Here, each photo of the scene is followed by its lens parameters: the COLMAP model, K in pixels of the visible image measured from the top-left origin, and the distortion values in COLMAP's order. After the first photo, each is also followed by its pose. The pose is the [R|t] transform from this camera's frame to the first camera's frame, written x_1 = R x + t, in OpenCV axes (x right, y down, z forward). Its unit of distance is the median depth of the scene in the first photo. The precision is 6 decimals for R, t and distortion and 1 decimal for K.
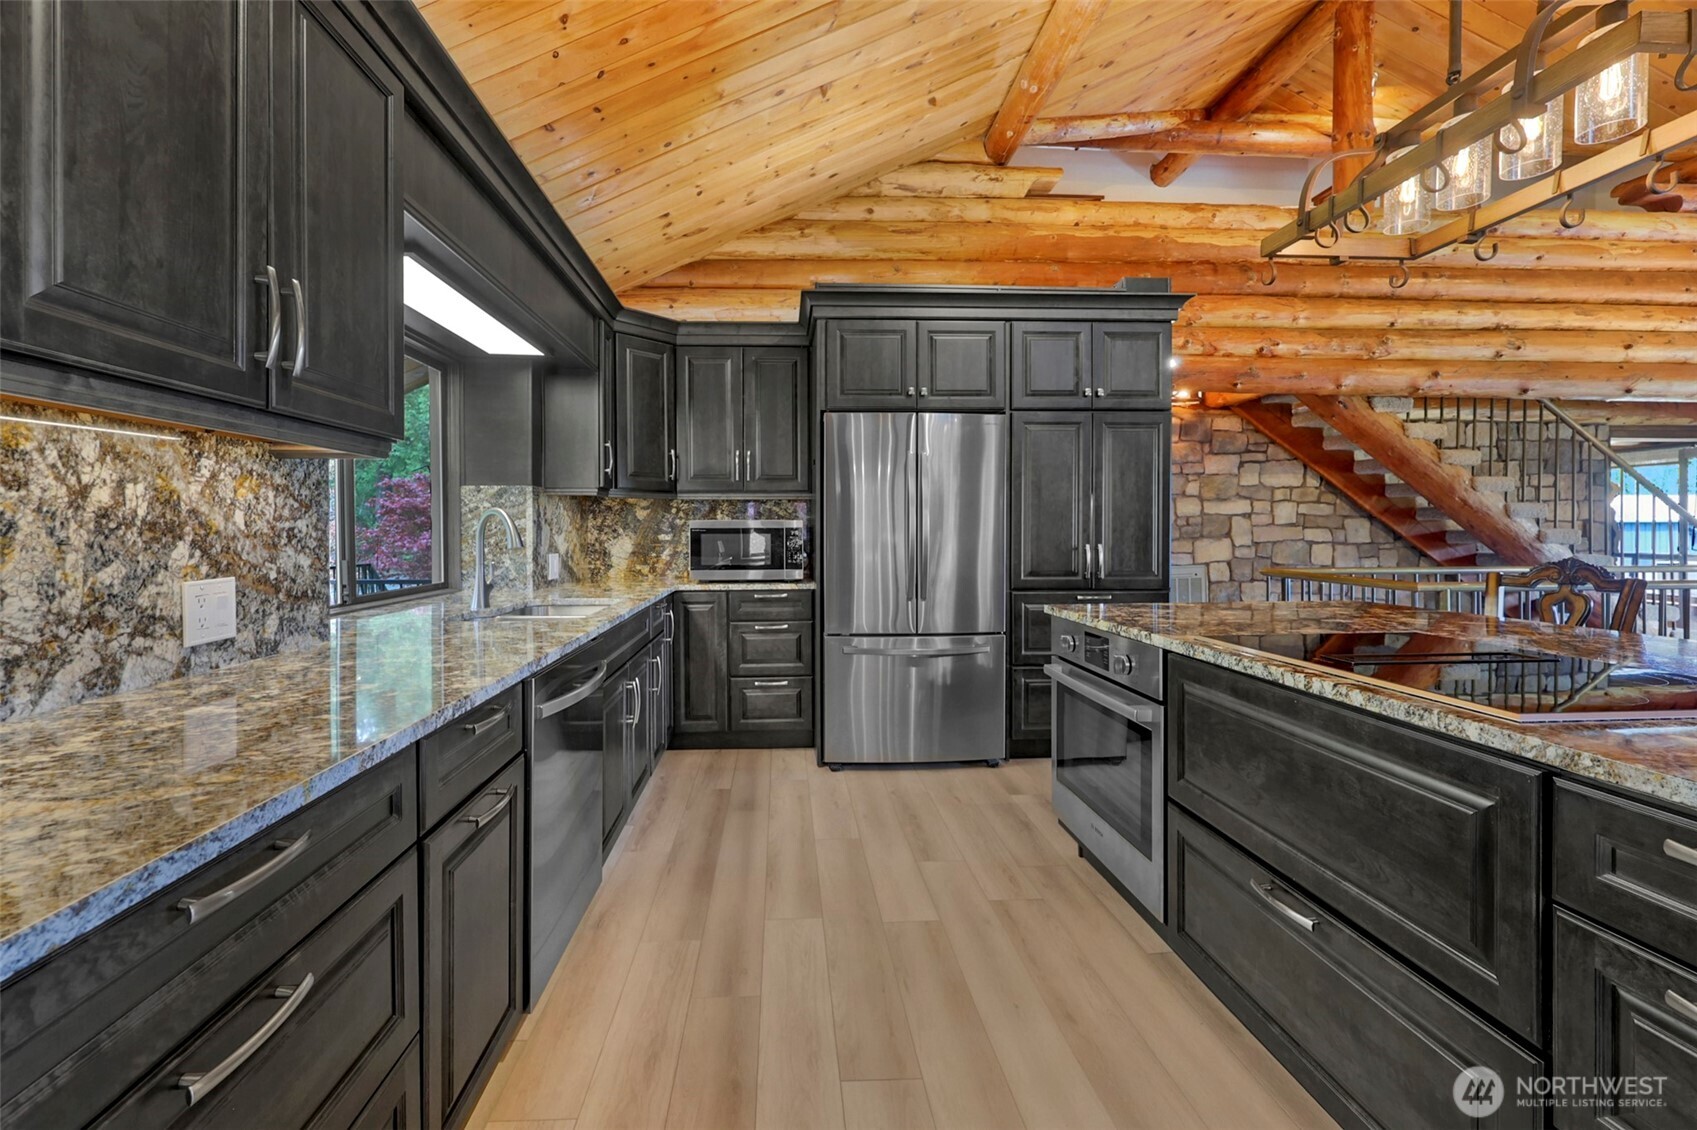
lens RADIAL K [[717.6, 0, 784.2], [0, 717.6, 538.8], [0, 0, 1]] dist [0.002375, 0.000062]
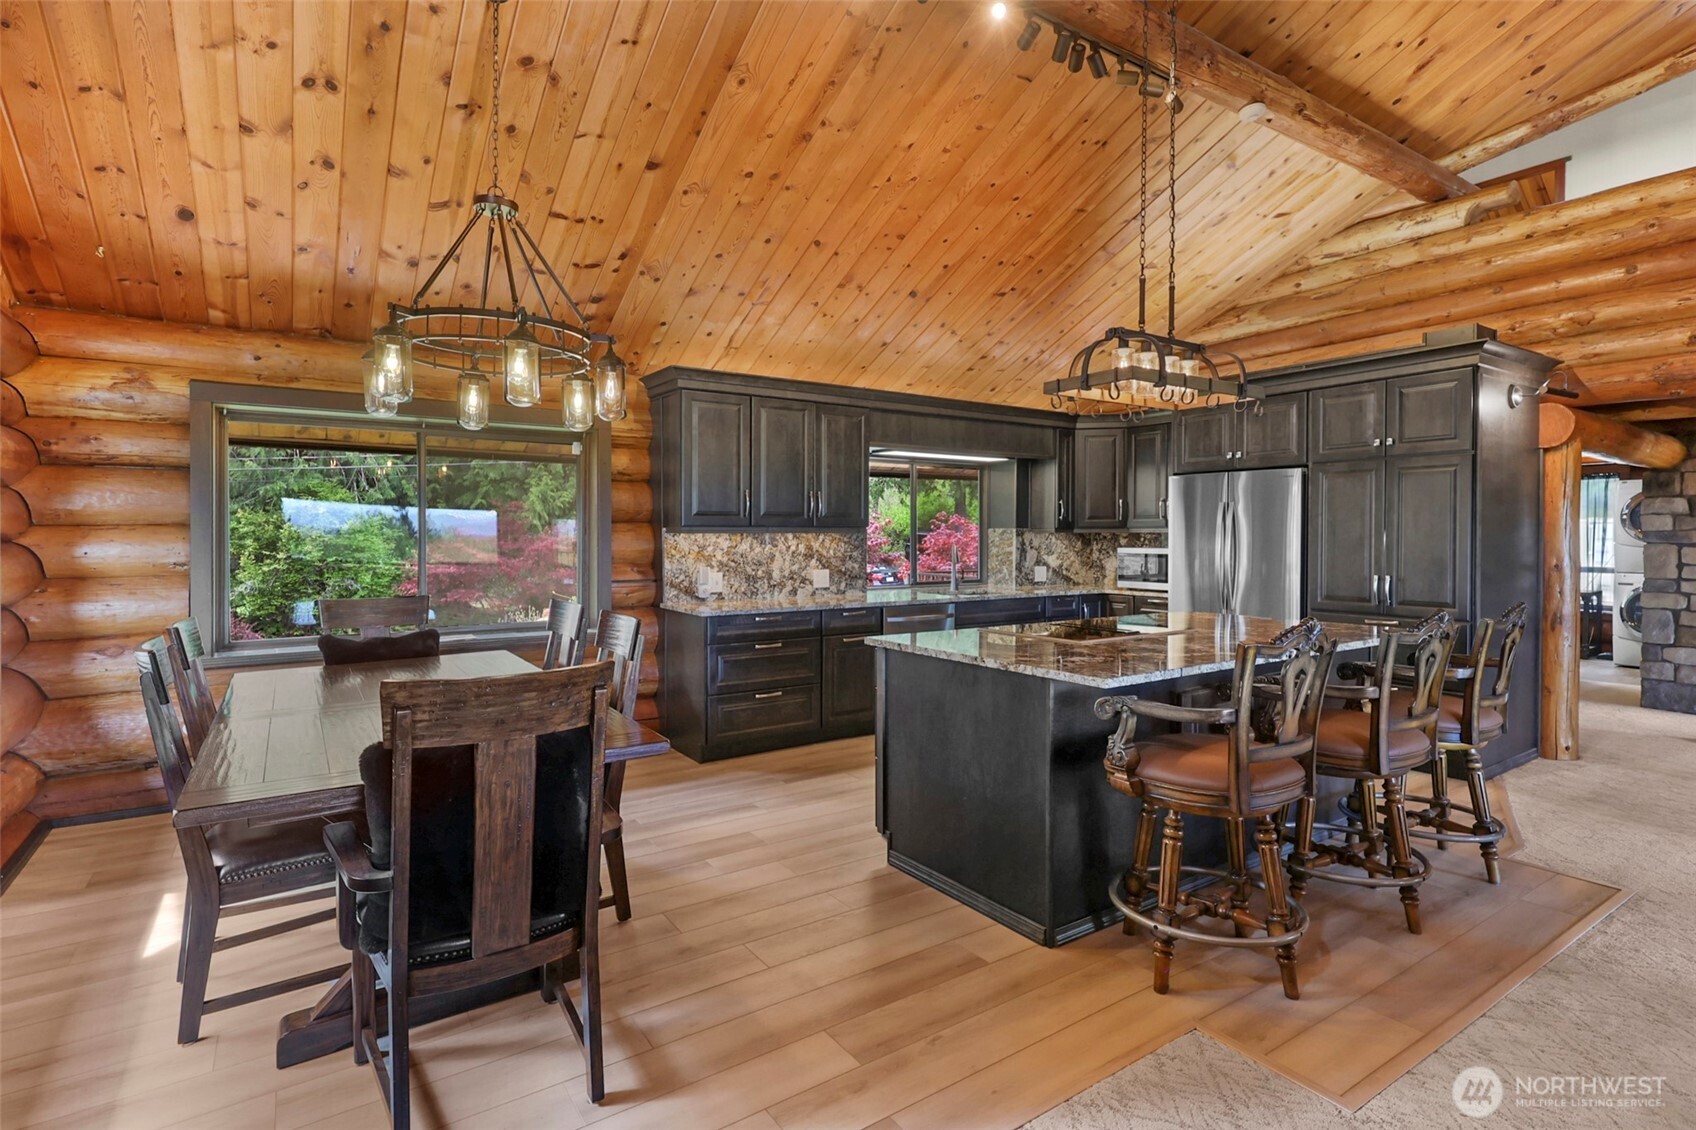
lens RADIAL K [[769.1, 0, 844.4], [0, 769.1, 552.9], [0, 0, 1]] dist [-0.001420, 0.000393]
pose [[0.525613, 0.021830, -0.850444, 0.981992], [-0.012931, 0.999760, 0.017670, -0.037801], [0.850626, 0.001710, 0.525769, -0.354550]]
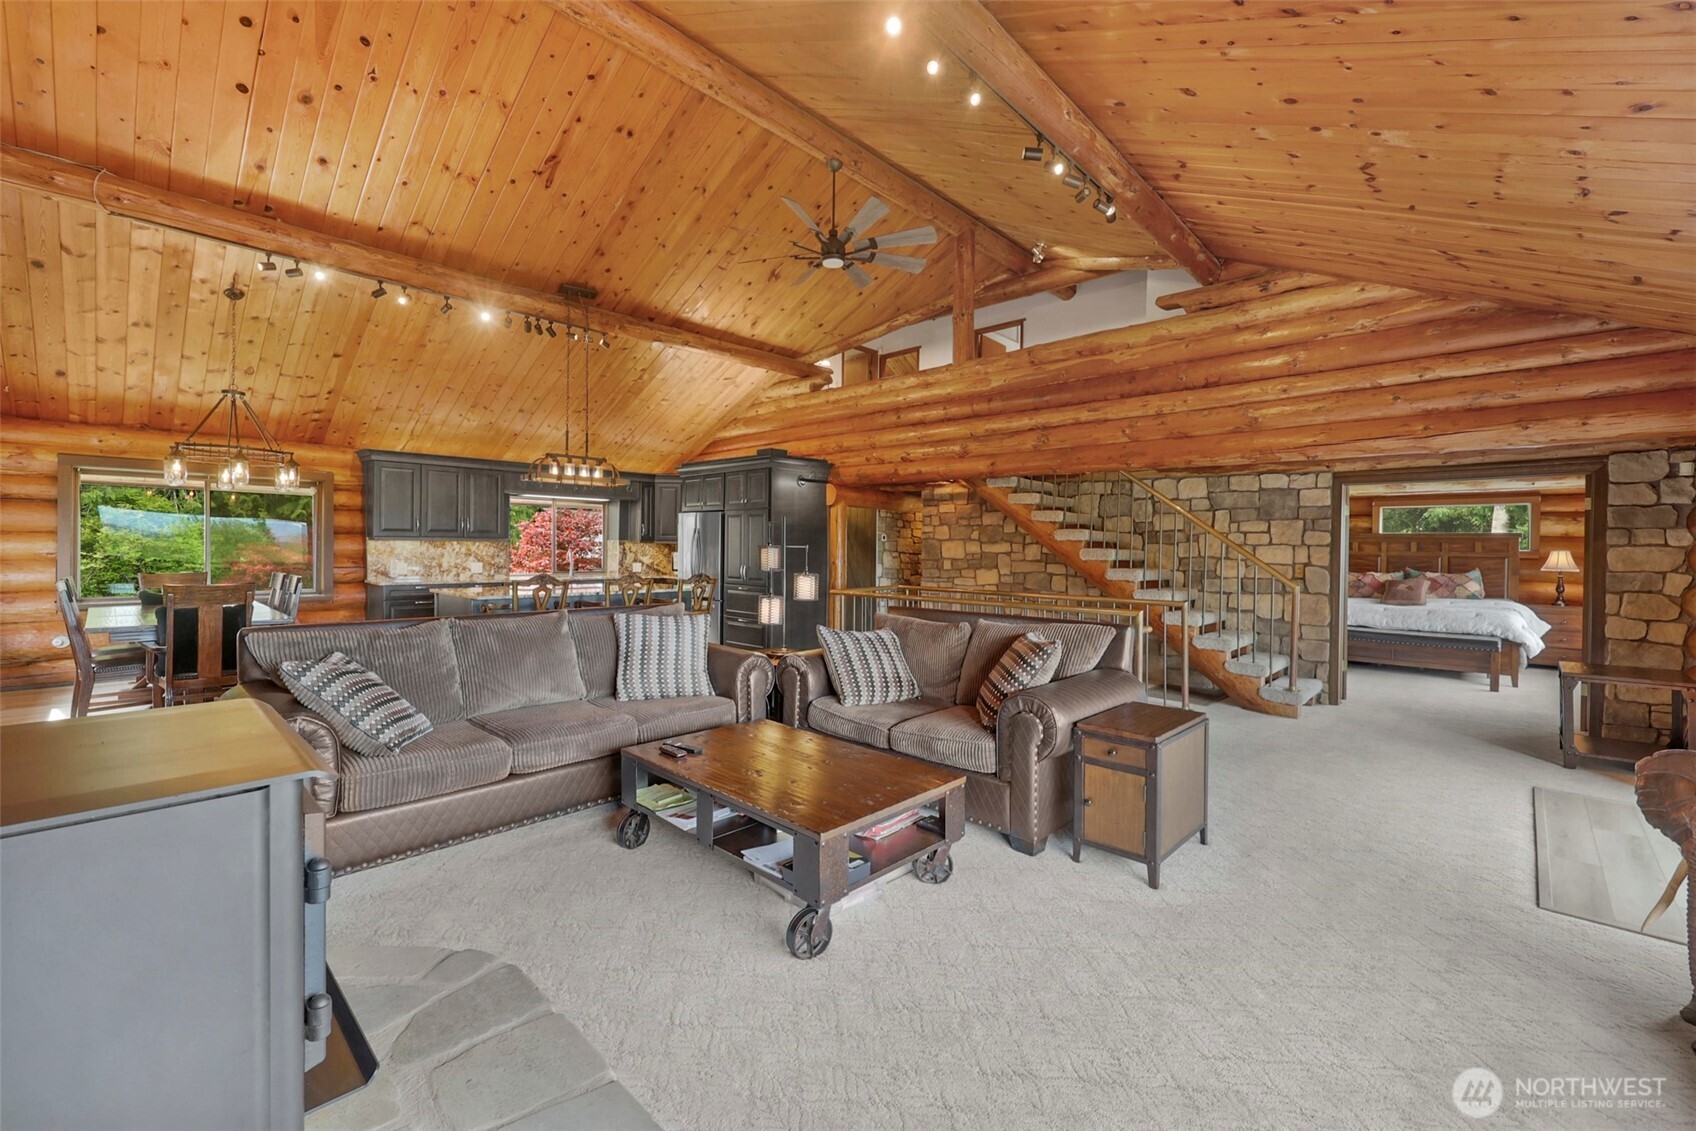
lens RADIAL K [[698.2, 0, 838.1], [0, 698.2, 561.2], [0, 0, 1]] dist [-0.000386, -0.000279]
pose [[0.676237, 0.026110, -0.736221, 2.250149], [-0.023816, 0.999624, 0.013576, -0.044039], [0.736299, 0.008353, 0.676605, -0.303003]]
